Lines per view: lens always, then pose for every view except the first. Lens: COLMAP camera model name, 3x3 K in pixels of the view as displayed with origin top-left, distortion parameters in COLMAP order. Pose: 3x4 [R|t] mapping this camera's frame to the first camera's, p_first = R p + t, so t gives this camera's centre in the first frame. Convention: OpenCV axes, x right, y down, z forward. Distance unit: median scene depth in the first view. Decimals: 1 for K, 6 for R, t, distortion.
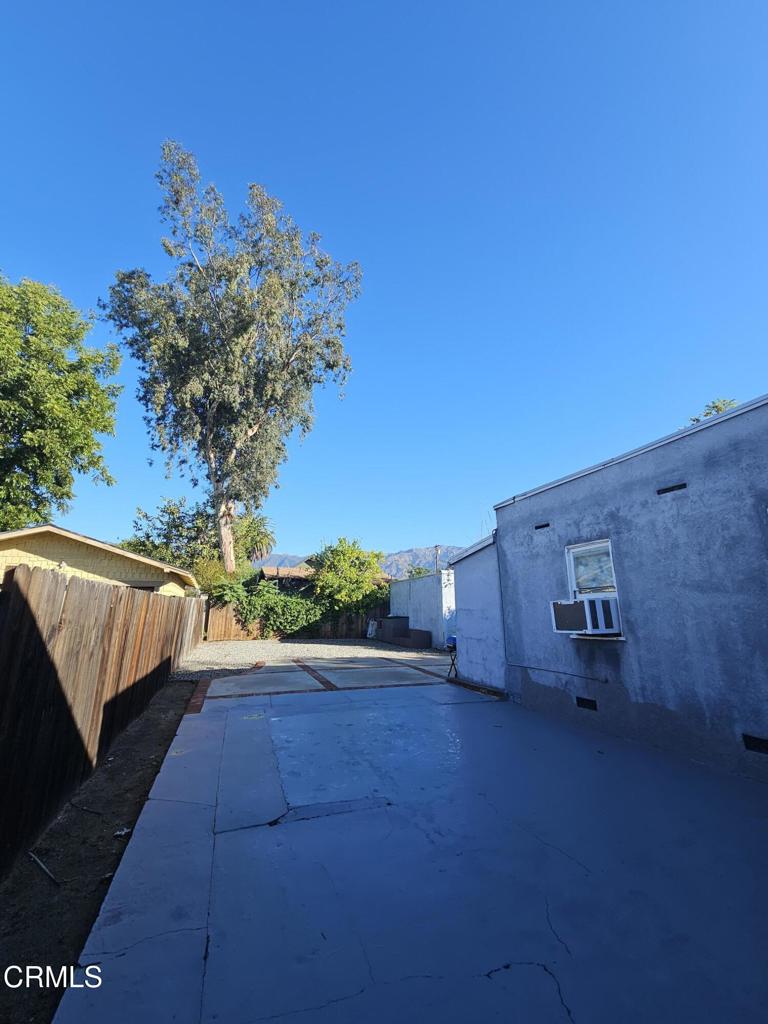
lens RADIAL K [[417.4, 0, 384.1], [0, 417.4, 507.5], [0, 0, 1]] dist [-0.000463, 0.000200]
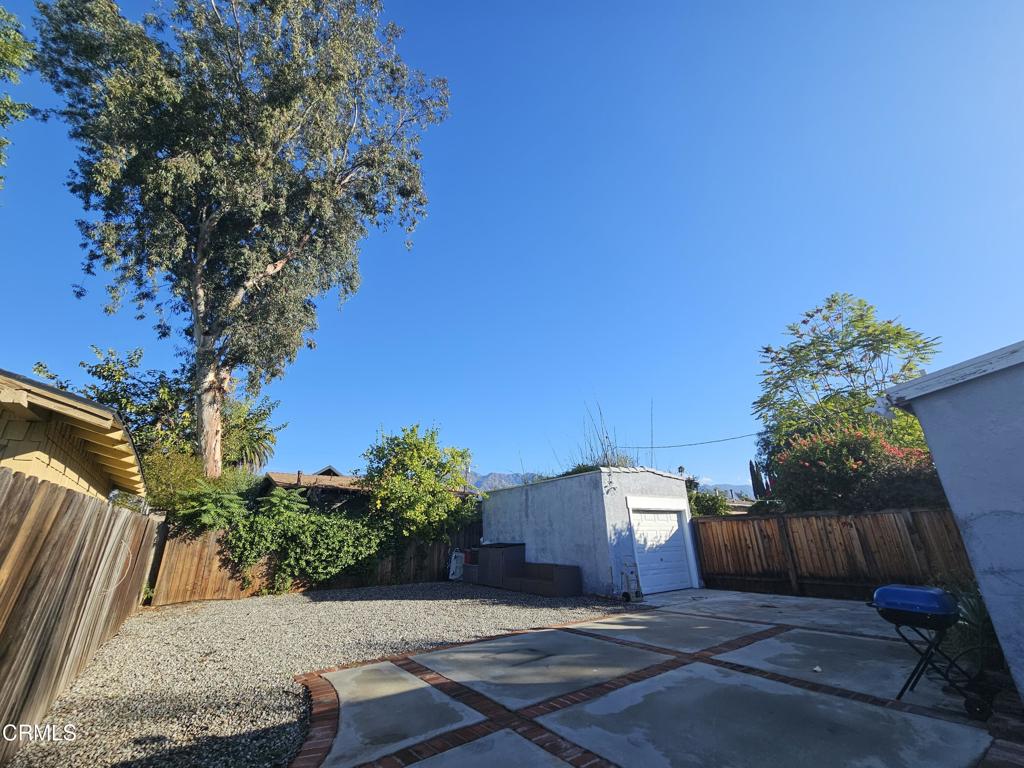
lens RADIAL K [[417.4, 0, 513.3], [0, 417.4, 384.6], [0, 0, 1]] dist [-0.000463, 0.000200]
pose [[0.959988, 0.069680, 0.271234, -0.137555], [-0.039914, 0.992706, -0.113758, 0.080148], [-0.277182, 0.098380, 0.955767, 0.318509]]
